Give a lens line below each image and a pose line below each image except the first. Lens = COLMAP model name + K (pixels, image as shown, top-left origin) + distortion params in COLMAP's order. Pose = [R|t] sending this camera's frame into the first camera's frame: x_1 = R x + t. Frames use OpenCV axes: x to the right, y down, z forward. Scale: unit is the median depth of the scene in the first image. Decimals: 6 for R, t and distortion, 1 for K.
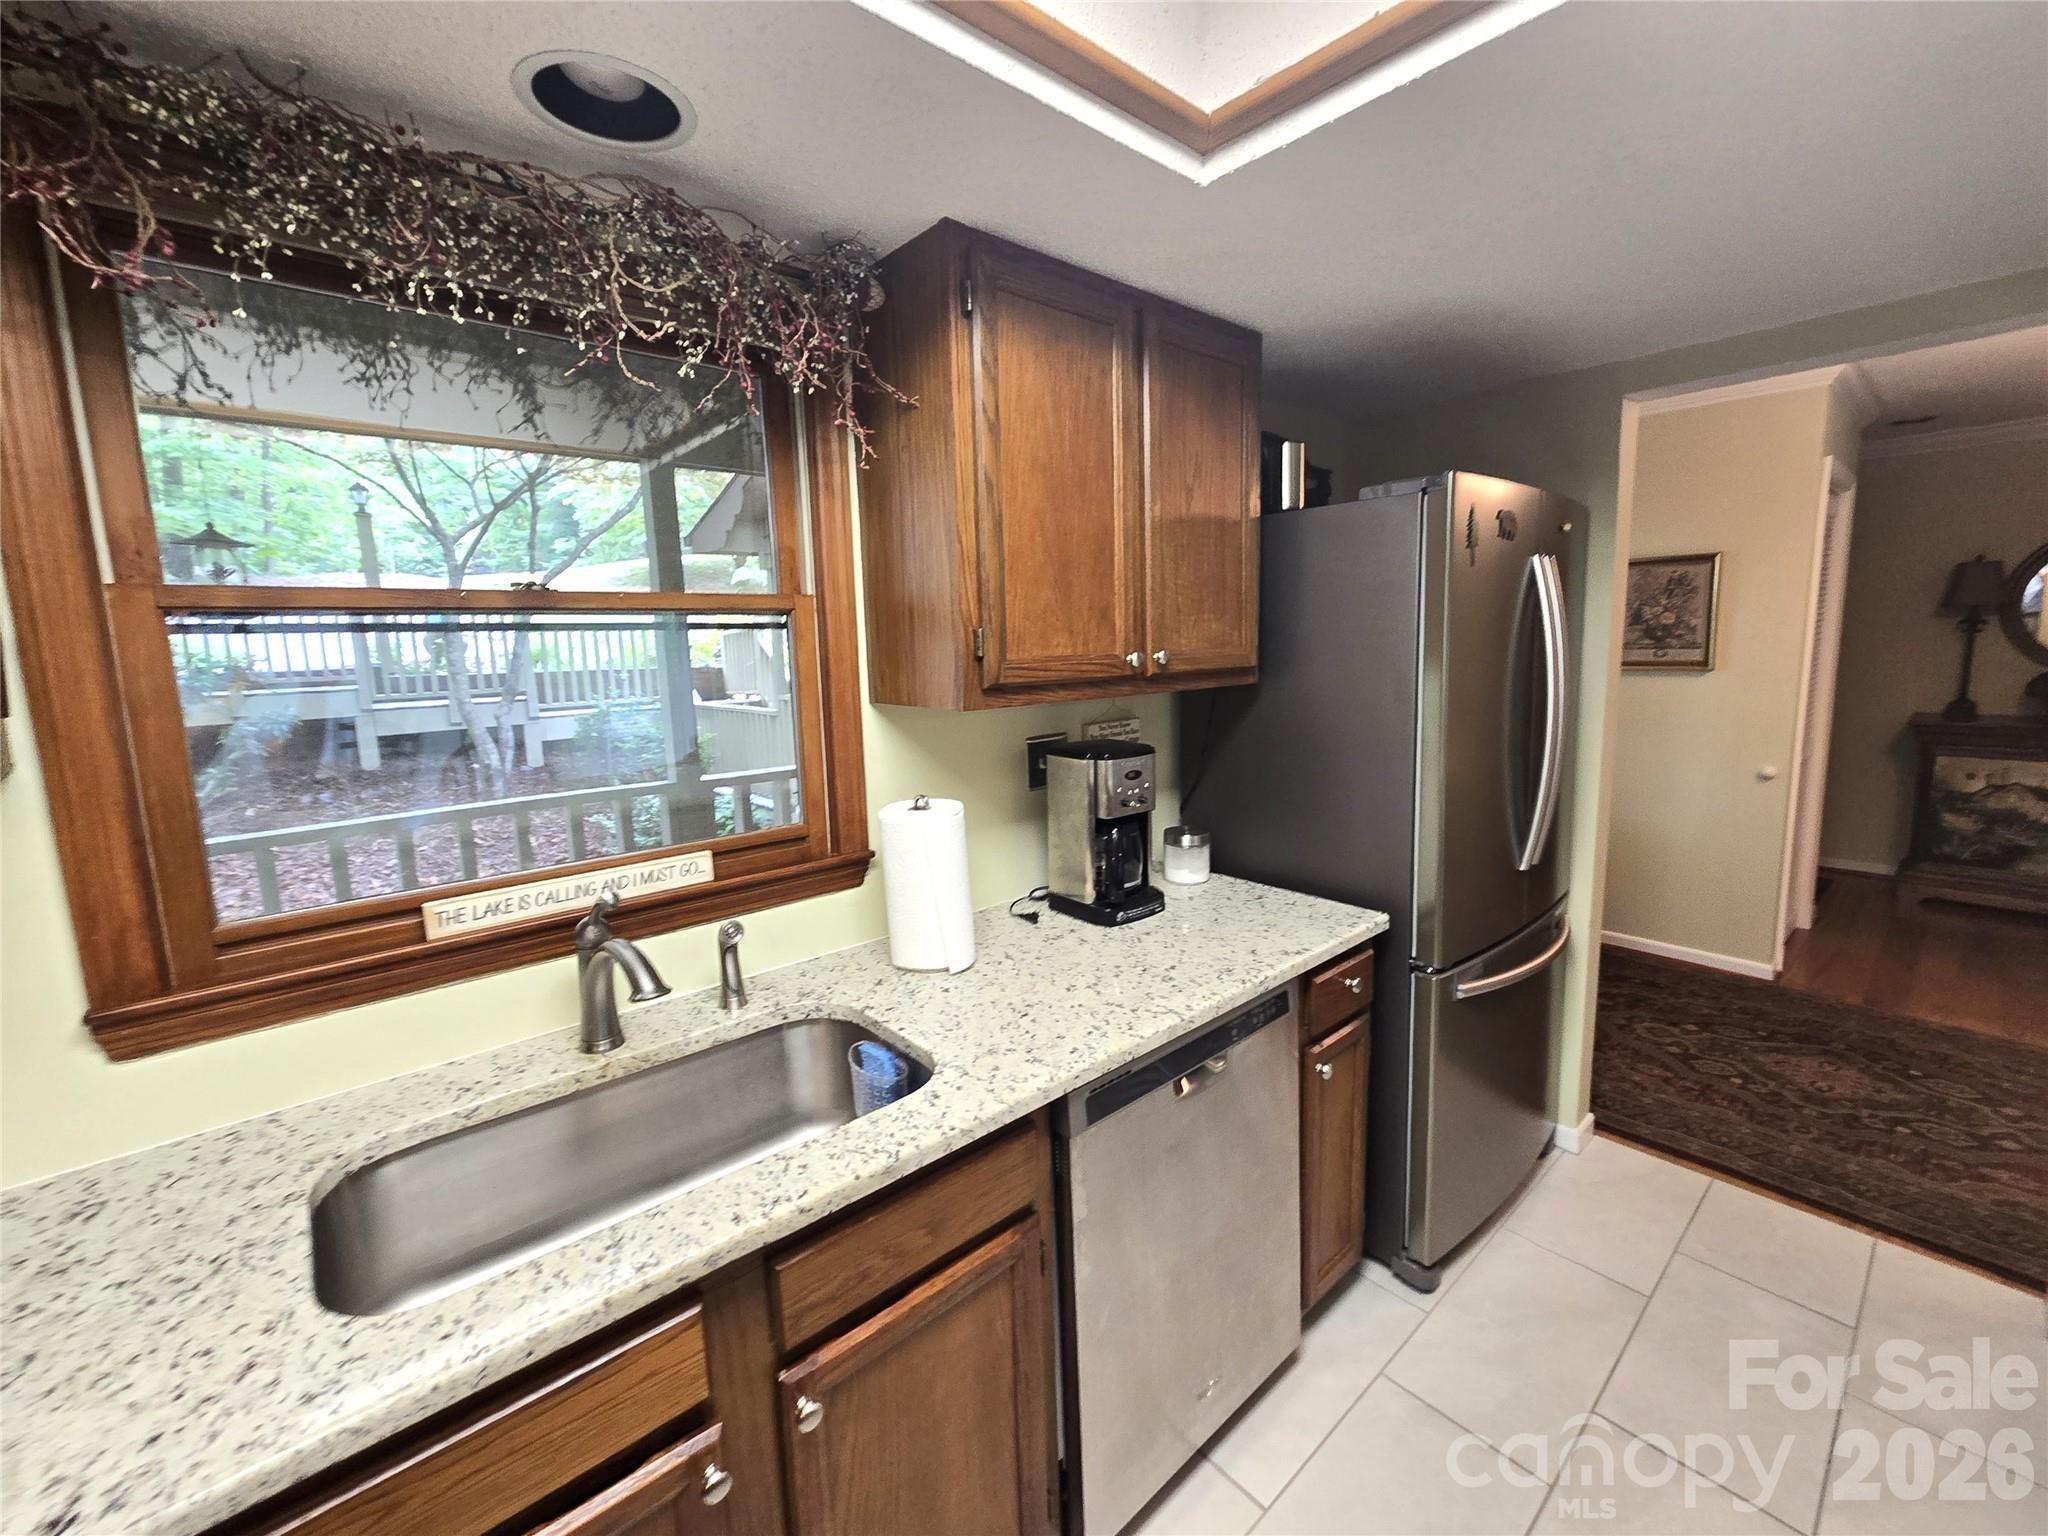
lens RADIAL K [[845.4, 0, 1030.9], [0, 845.4, 759.2], [0, 0, 1]] dist [0.000350, -0.000167]
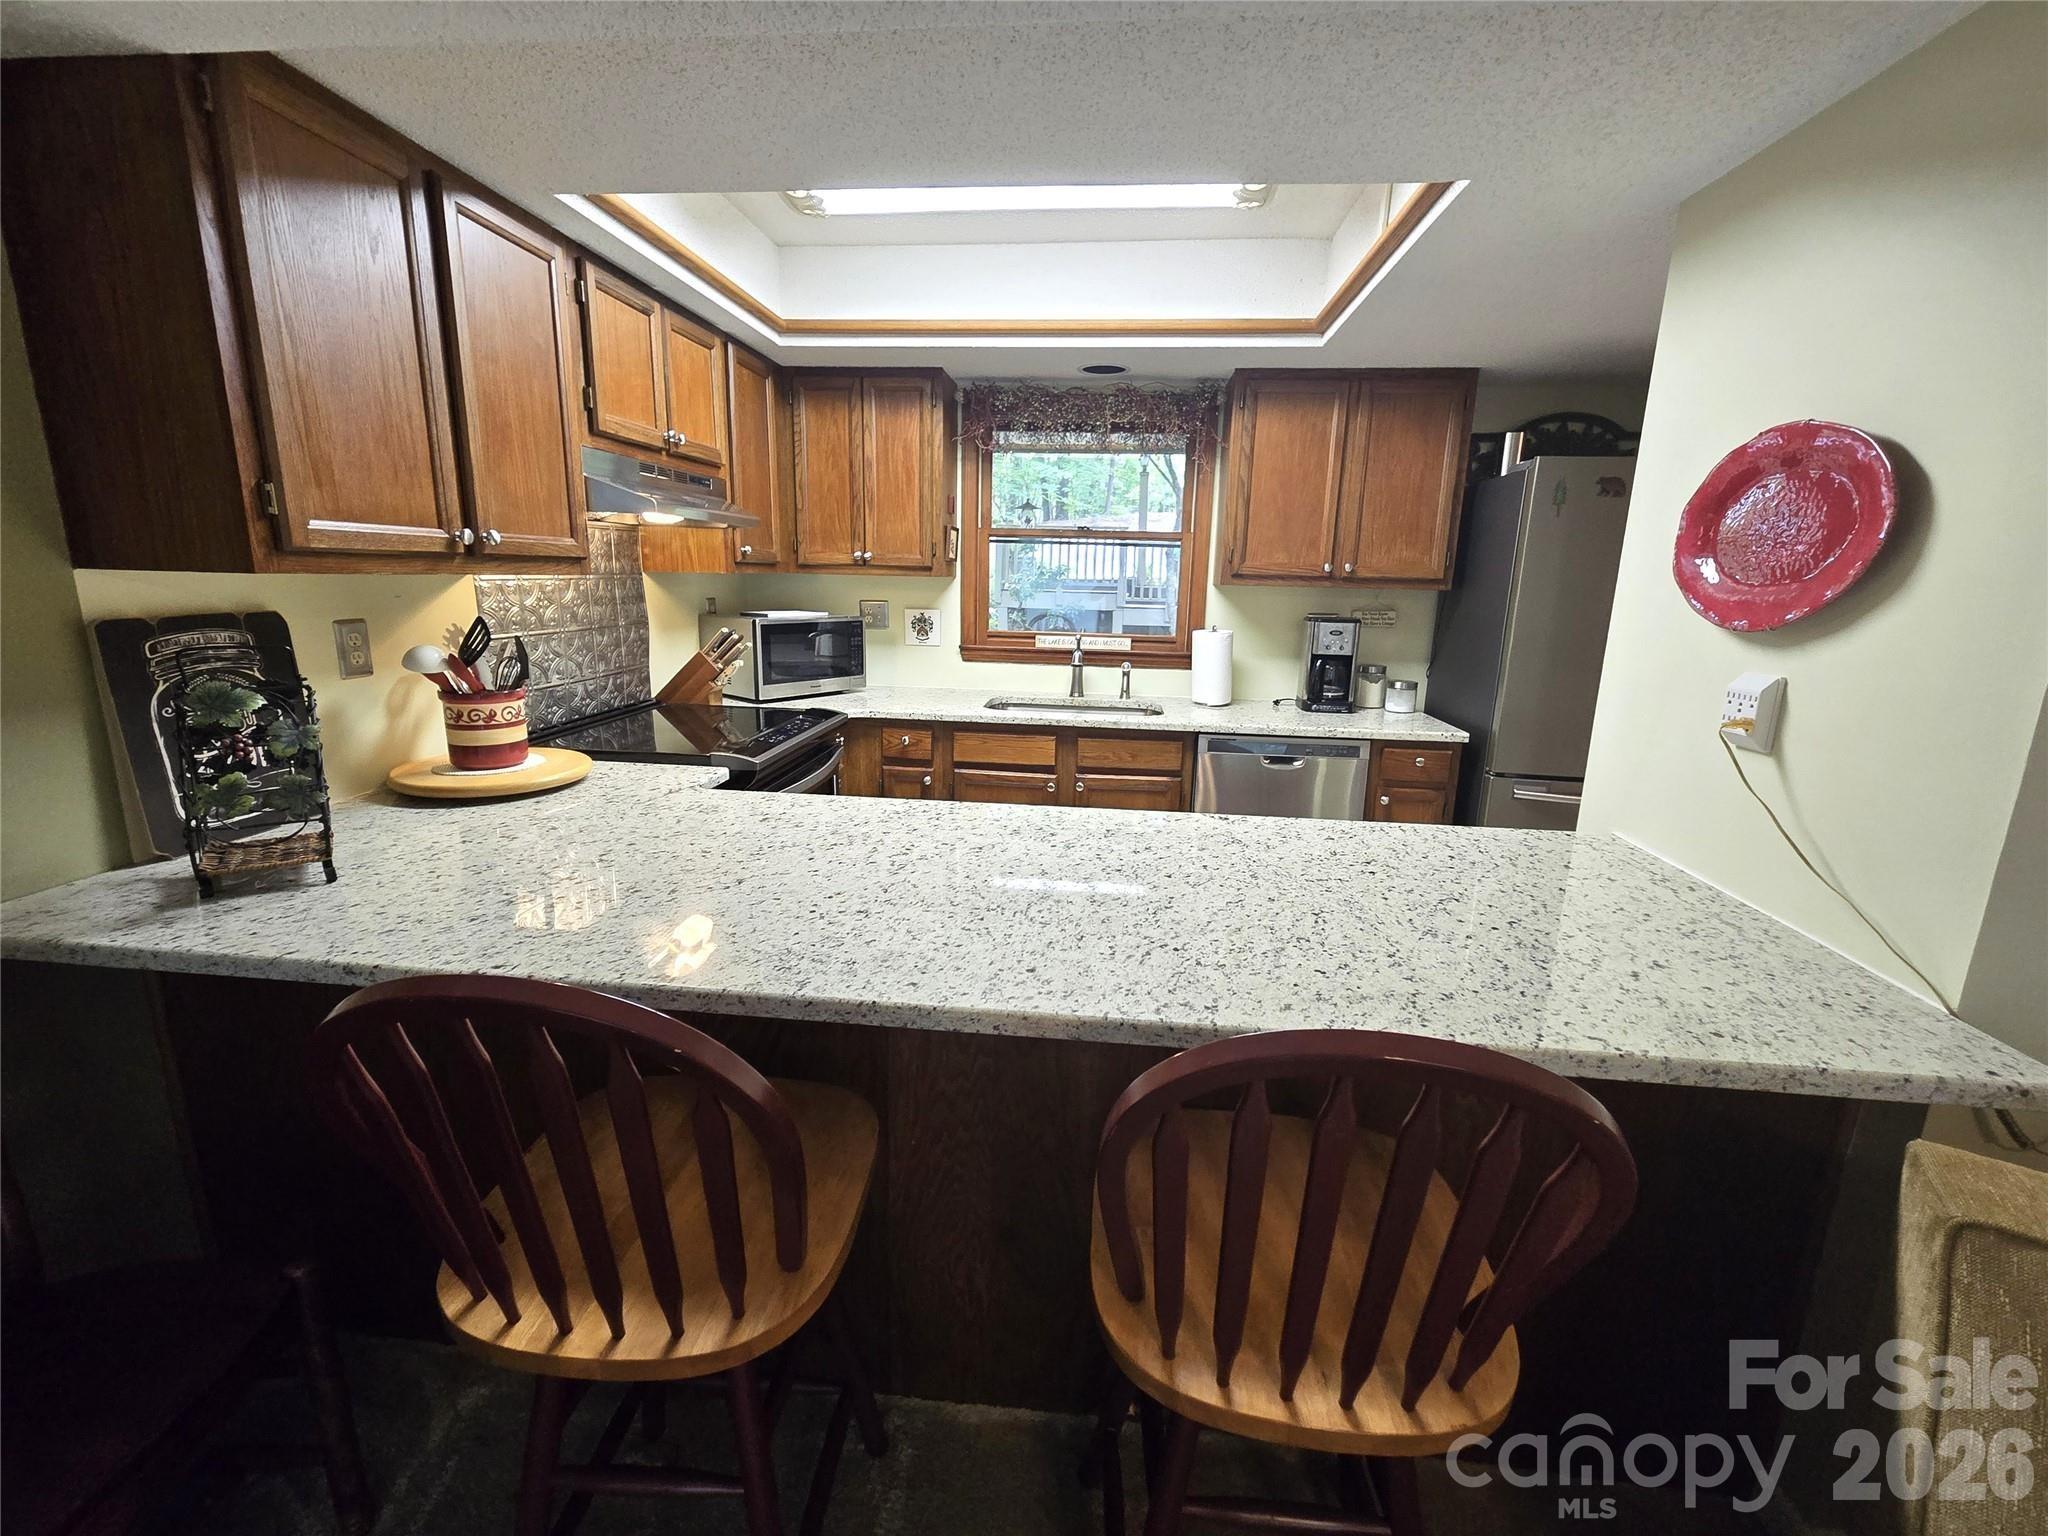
lens RADIAL K [[845.4, 0, 1030.9], [0, 845.4, 759.2], [0, 0, 1]] dist [0.000350, -0.000167]
pose [[0.681757, 0.194031, -0.705379, 1.218890], [-0.141979, 0.980947, 0.132608, 0.168870], [0.717669, 0.009743, 0.696316, -0.912397]]
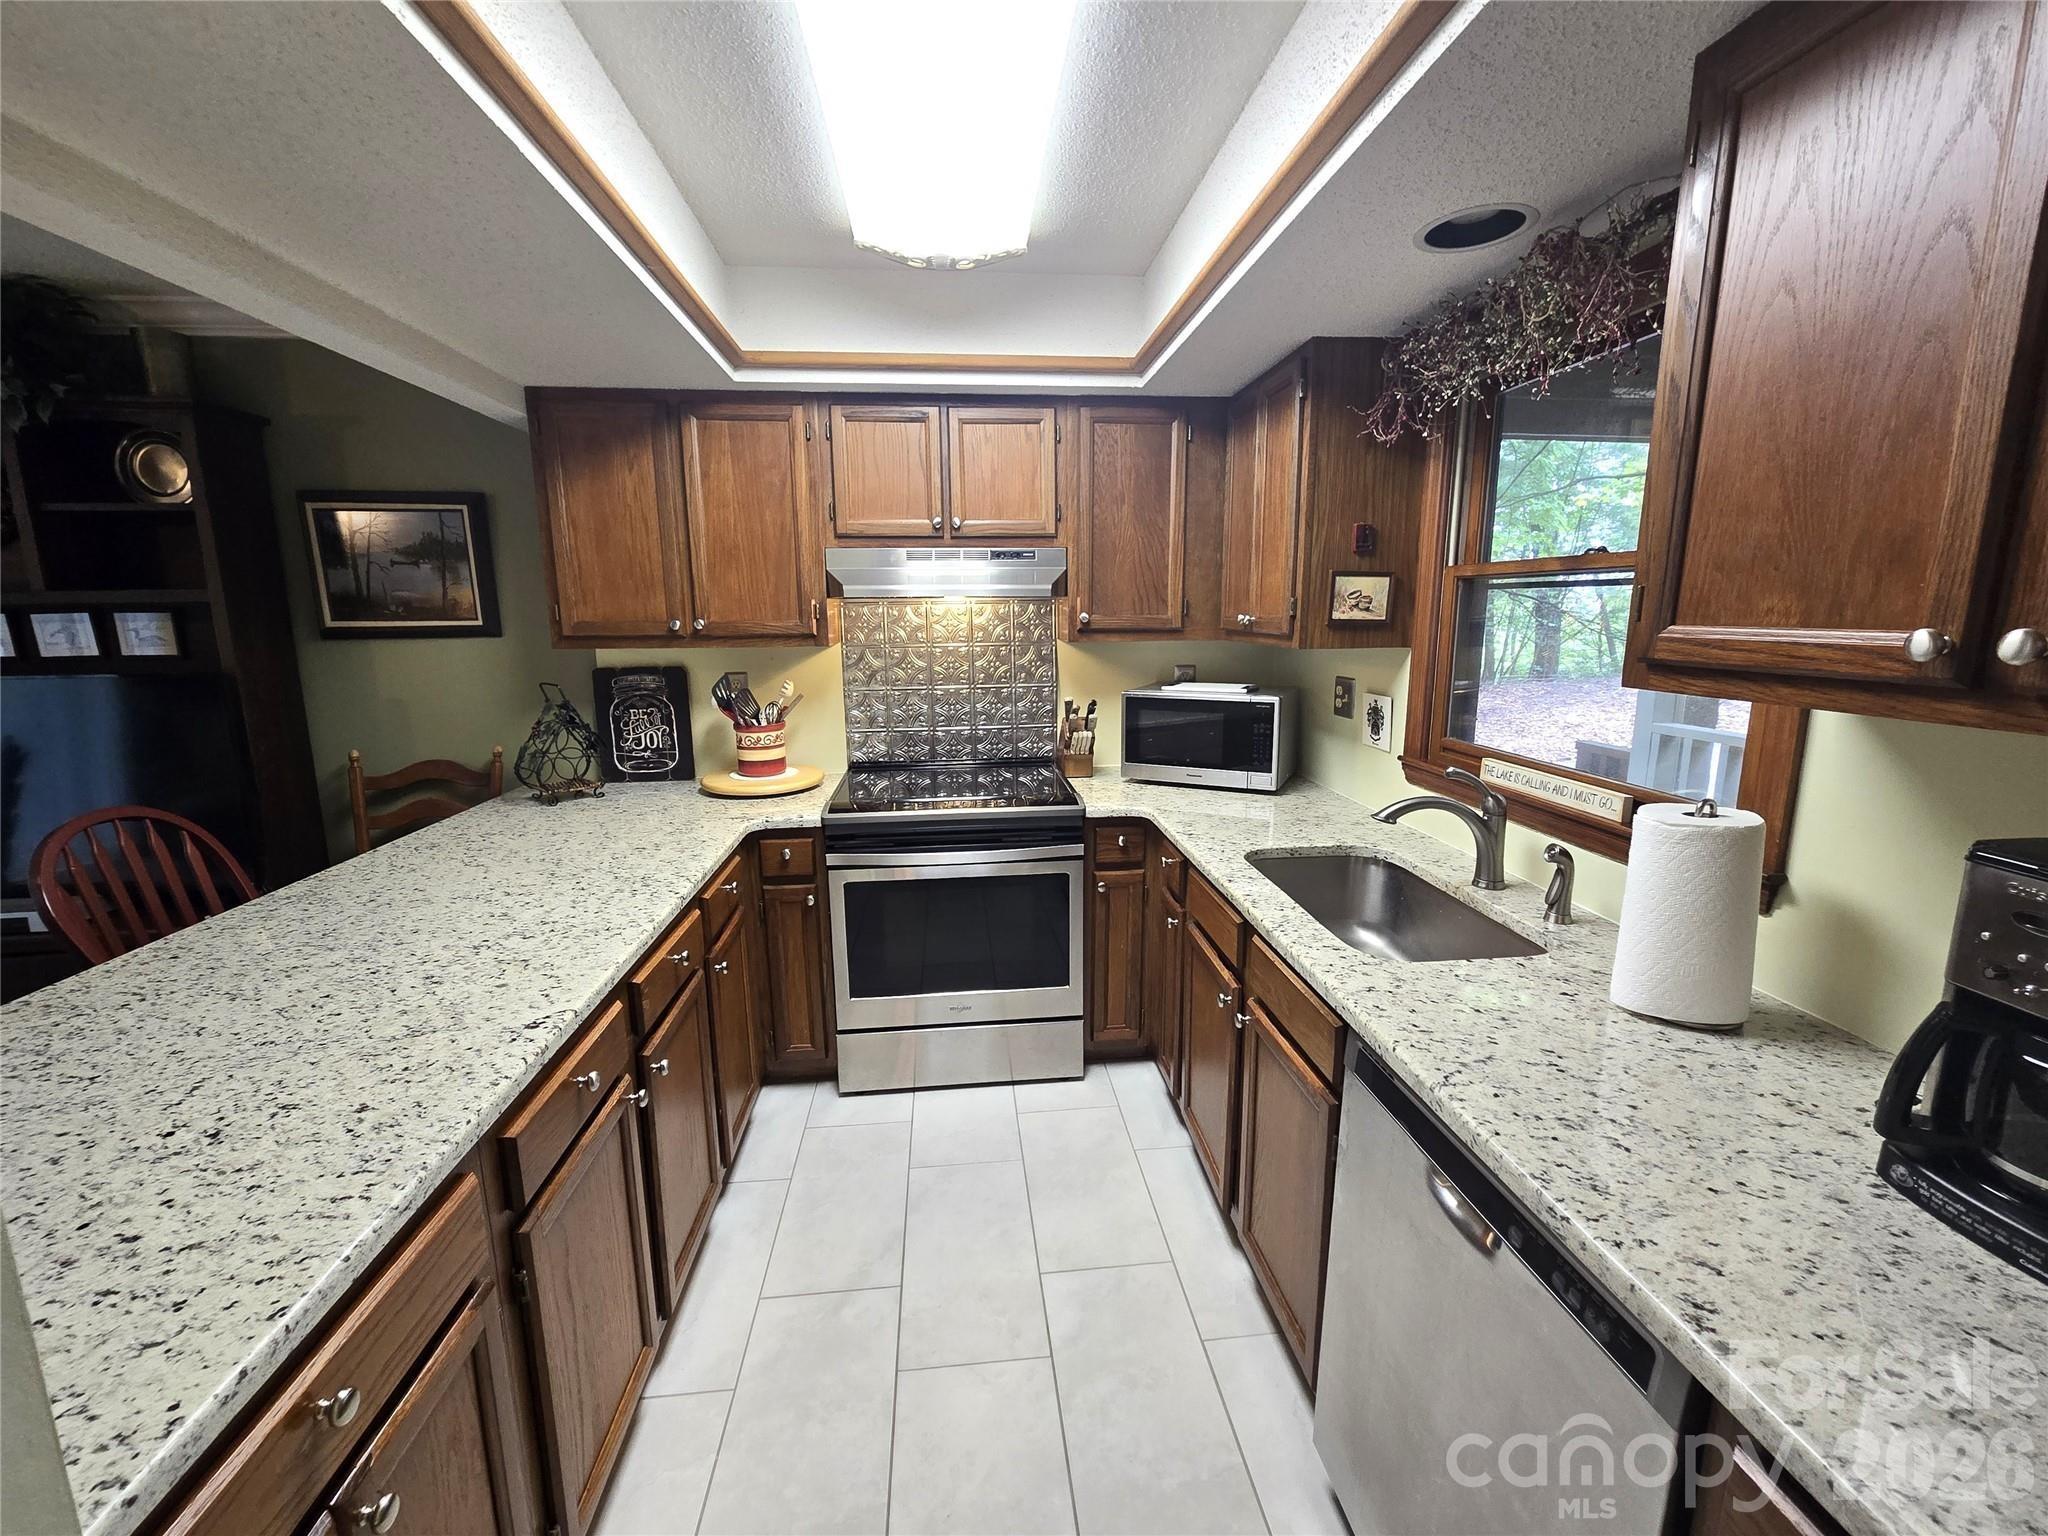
lens RADIAL K [[845.4, 0, 1030.9], [0, 845.4, 759.2], [0, 0, 1]] dist [0.000350, -0.000167]
pose [[-0.582229, 0.166404, -0.795813, 0.884731], [-0.097542, 0.957464, 0.271568, -0.148843], [0.807152, 0.235740, -0.541232, 0.957490]]
